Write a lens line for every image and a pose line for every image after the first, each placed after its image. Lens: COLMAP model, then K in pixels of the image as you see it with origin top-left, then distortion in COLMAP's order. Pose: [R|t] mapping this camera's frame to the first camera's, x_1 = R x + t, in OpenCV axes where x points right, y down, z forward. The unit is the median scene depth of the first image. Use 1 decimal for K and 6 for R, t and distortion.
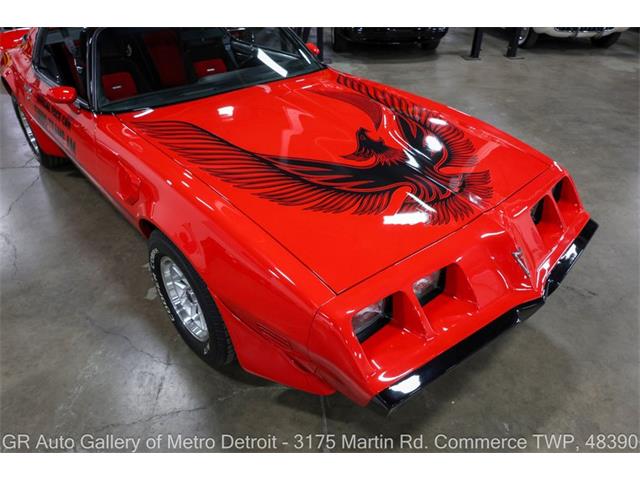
lens RADIAL K [[441.5, 0, 320.0], [0, 441.5, 240.0], [0, 0, 1]] dist [-0.007291, -0.002543]
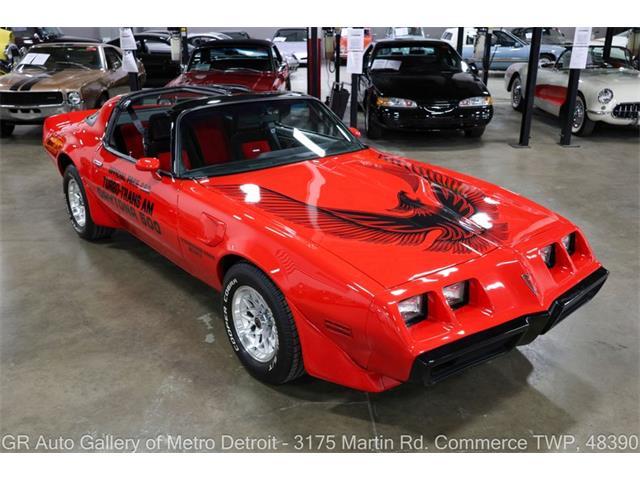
lens RADIAL K [[622.0, 0, 320.0], [0, 622.0, 240.0], [0, 0, 1]] dist [0.002353, 0.003945]
pose [[0.999364, 0.012616, -0.033339, -0.070303], [-0.020453, 0.968943, -0.246438, 0.295691], [0.029195, 0.246963, 0.968585, -0.612693]]
